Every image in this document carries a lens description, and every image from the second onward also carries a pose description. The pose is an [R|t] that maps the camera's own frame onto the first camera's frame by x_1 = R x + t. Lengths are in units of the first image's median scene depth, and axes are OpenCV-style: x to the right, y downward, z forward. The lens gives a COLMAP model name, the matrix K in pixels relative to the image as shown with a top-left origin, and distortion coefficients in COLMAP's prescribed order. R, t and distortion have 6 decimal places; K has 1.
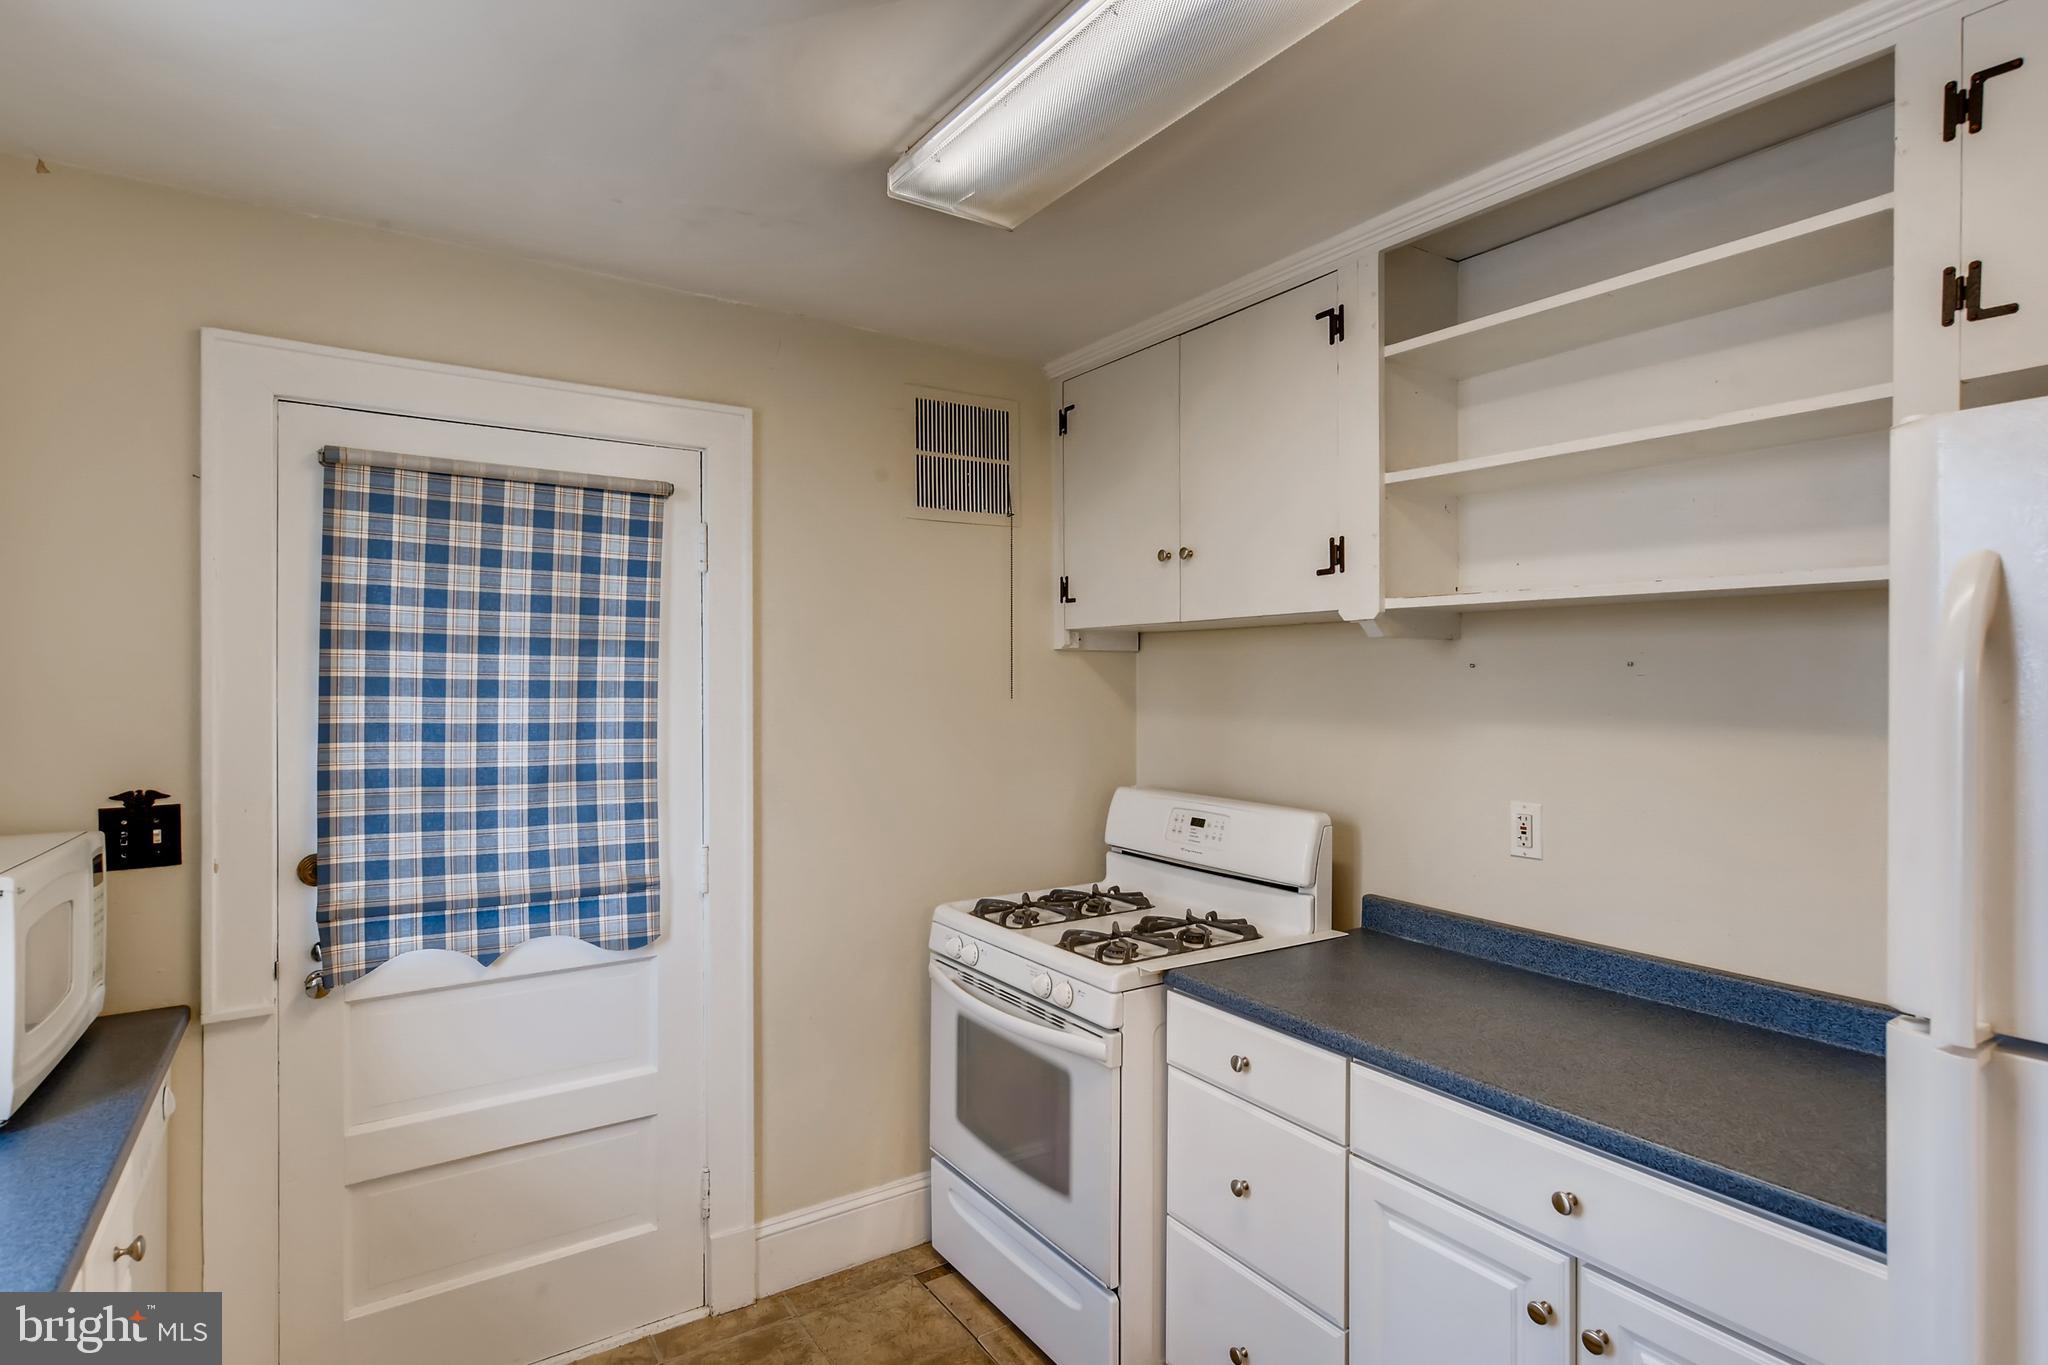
lens RADIAL K [[1042.4, 0, 1024.2], [0, 1042.4, 683.7], [0, 0, 1]] dist [-0.001593, 0.001606]
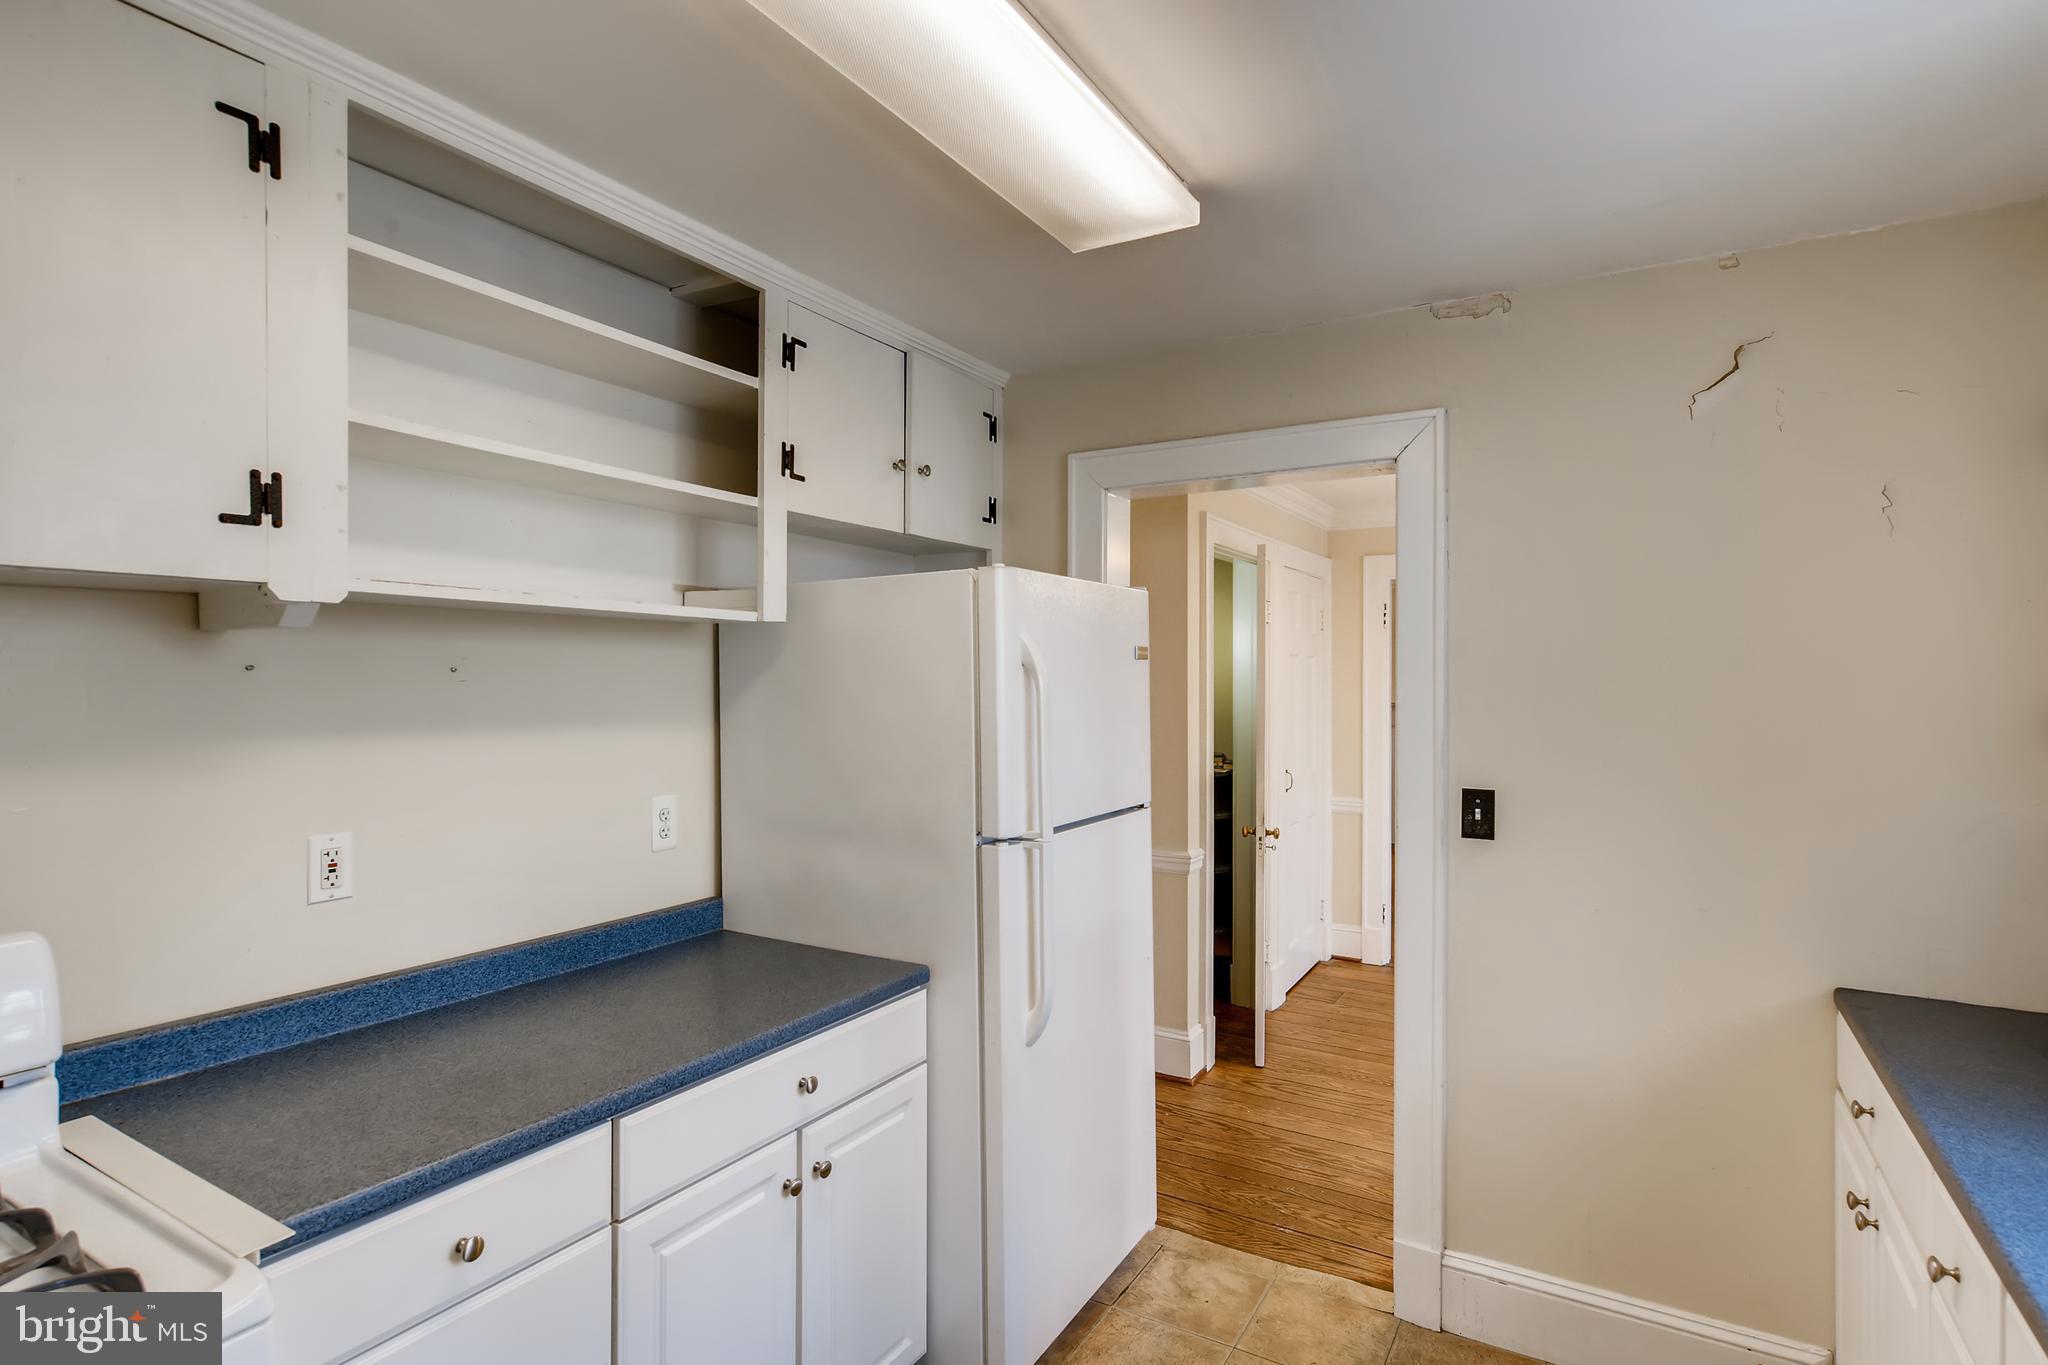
lens RADIAL K [[1042.4, 0, 1046.5], [0, 1042.4, 679.9], [0, 0, 1]] dist [-0.001593, 0.001606]
pose [[-0.451698, -0.002842, 0.892166, -0.531576], [0.002542, 0.999987, 0.004472, -0.011196], [-0.892167, 0.004288, -0.451685, 0.894575]]
